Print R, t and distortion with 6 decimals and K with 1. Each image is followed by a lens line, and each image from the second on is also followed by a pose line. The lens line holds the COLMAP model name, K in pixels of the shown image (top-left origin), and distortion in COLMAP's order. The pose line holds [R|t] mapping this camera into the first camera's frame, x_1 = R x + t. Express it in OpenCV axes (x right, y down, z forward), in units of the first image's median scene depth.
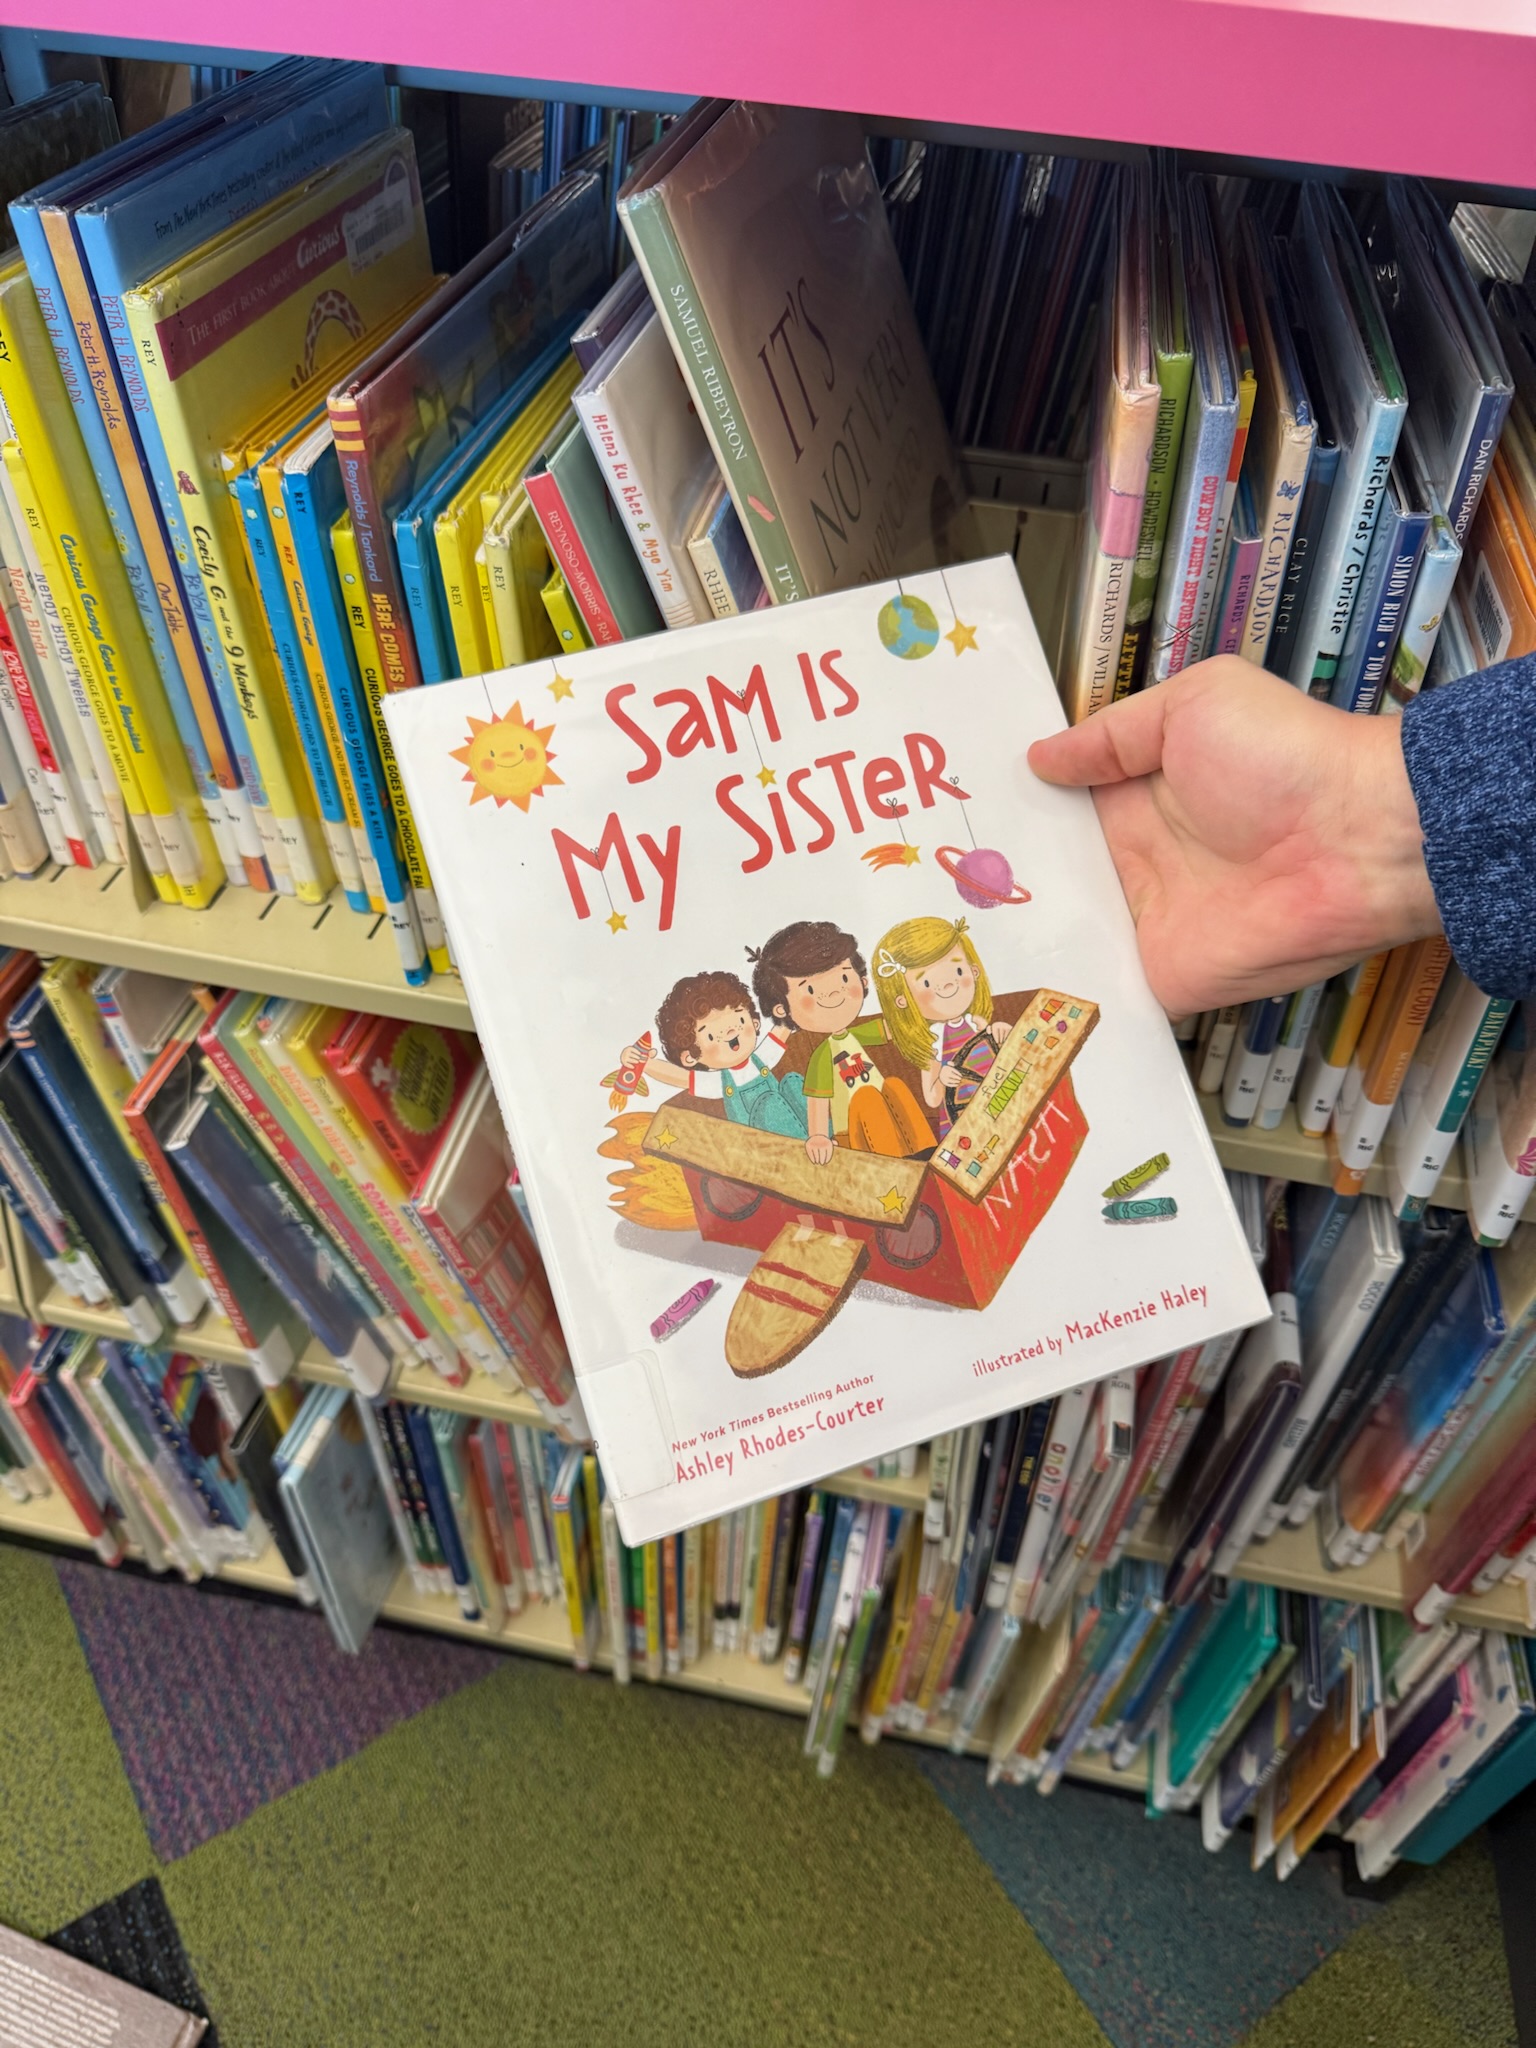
lens RADIAL K [[1426.6, 0, 777.9], [0, 1426.6, 1032.3], [0, 0, 1]] dist [0.003698, -0.030746]
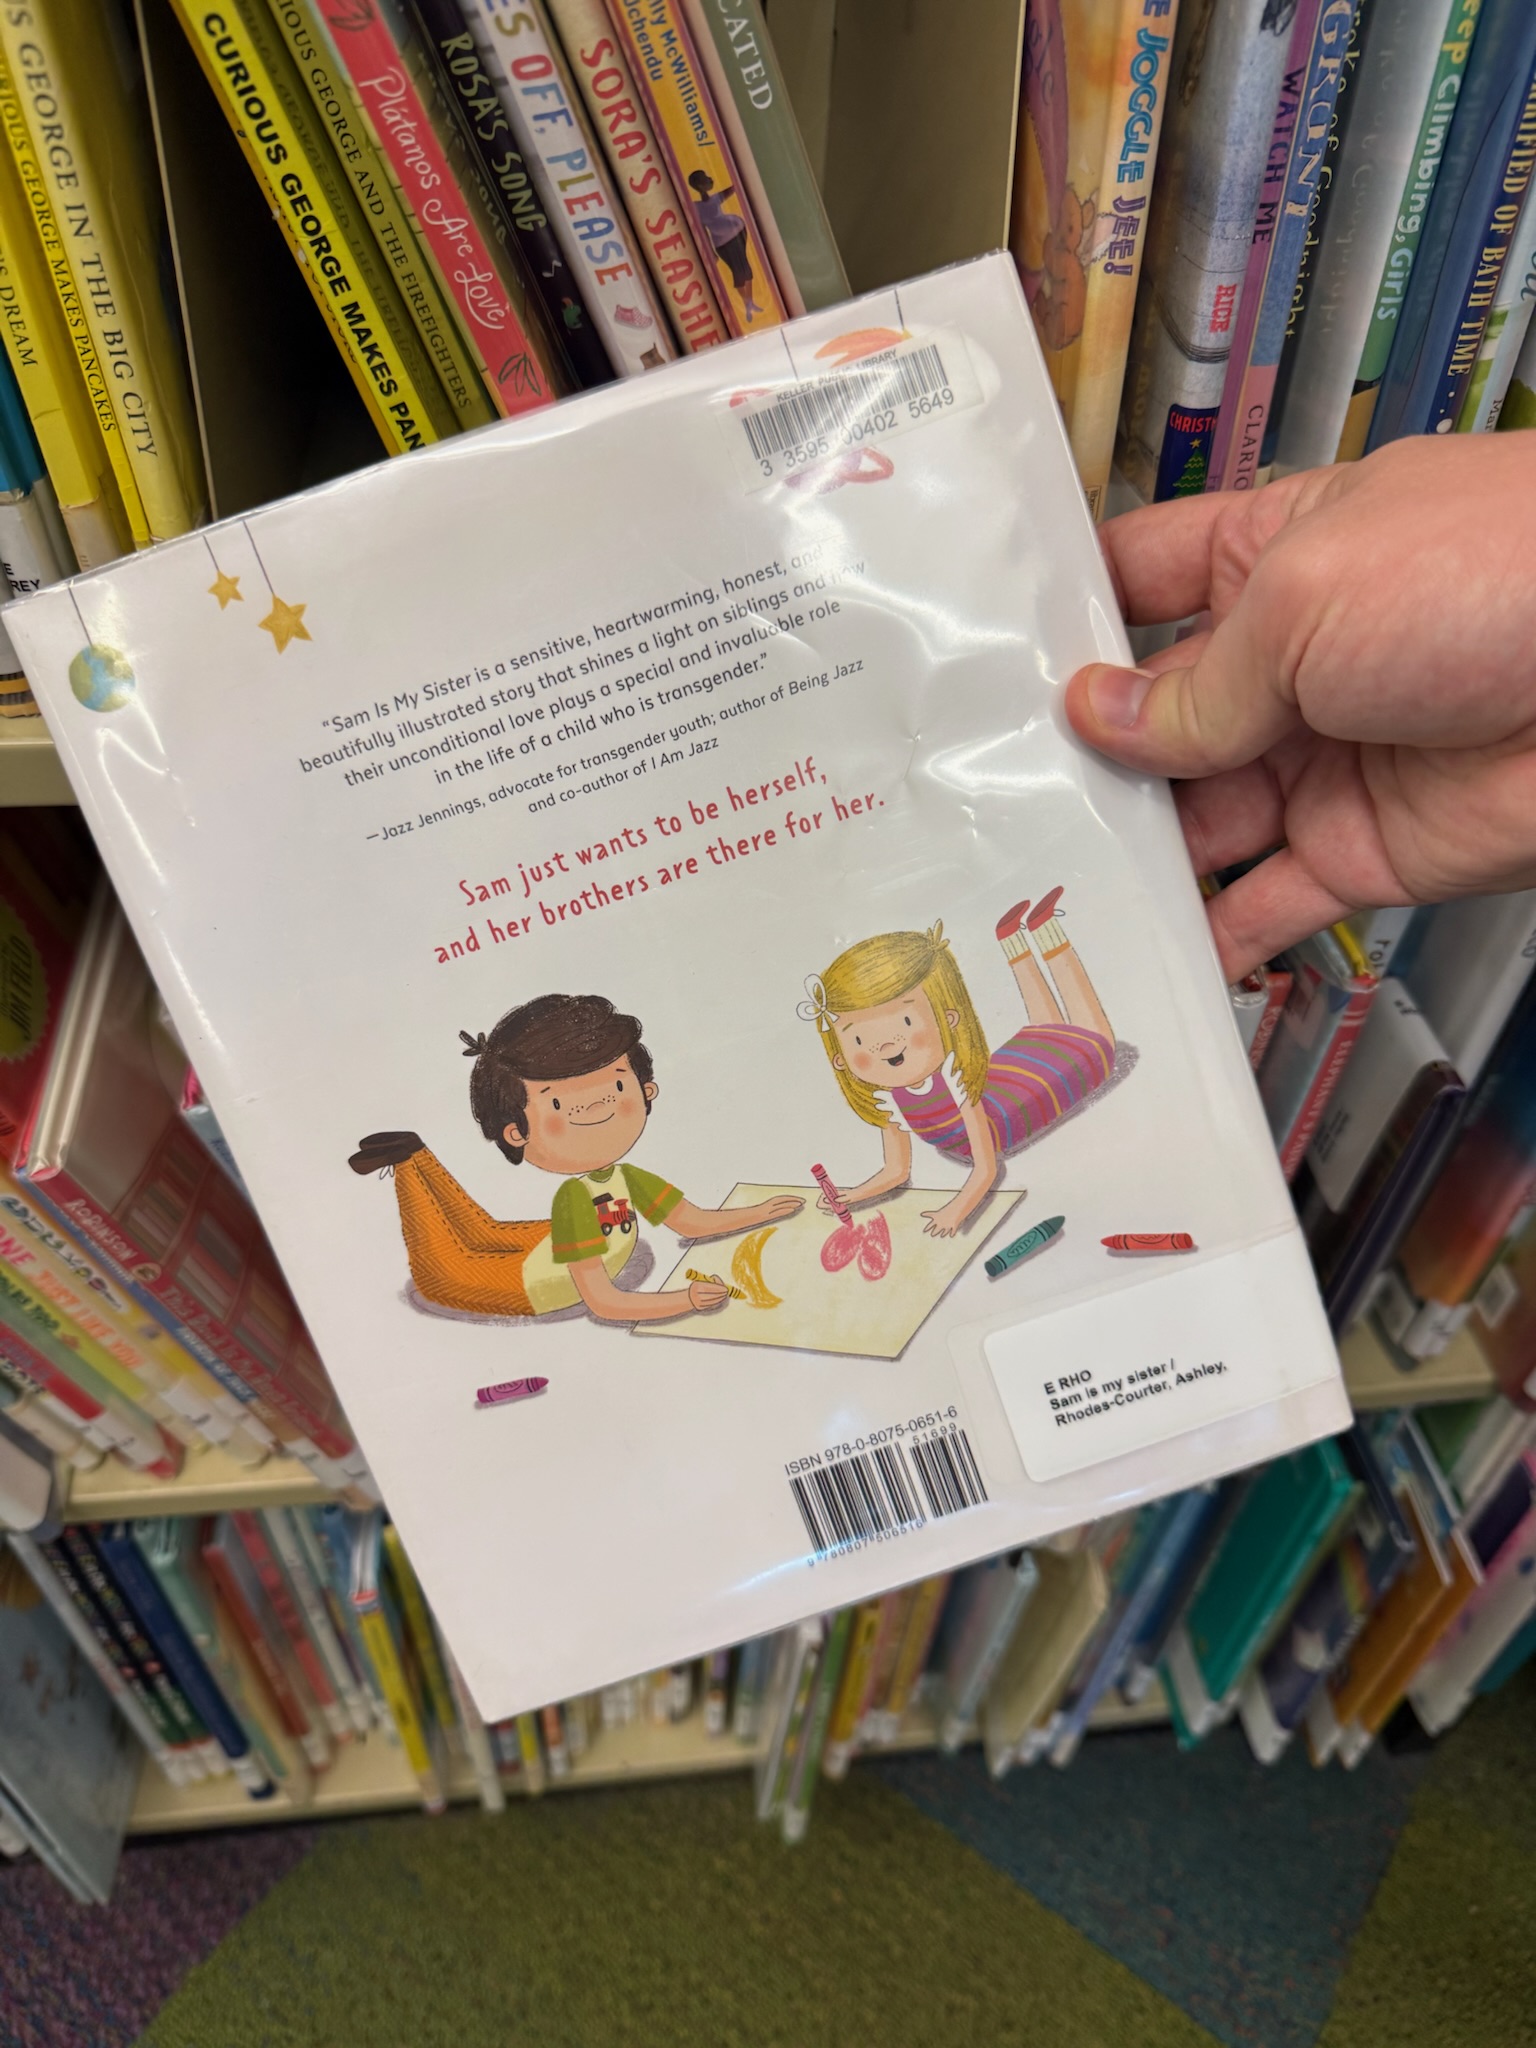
lens RADIAL K [[1426.6, 0, 809.3], [0, 1426.6, 1029.8], [0, 0, 1]] dist [0.003698, -0.030746]
pose [[0.943350, -0.212537, 0.254790, -0.062663], [0.212876, 0.976718, 0.026579, 0.083121], [-0.254507, 0.029166, 0.966631, 0.256059]]
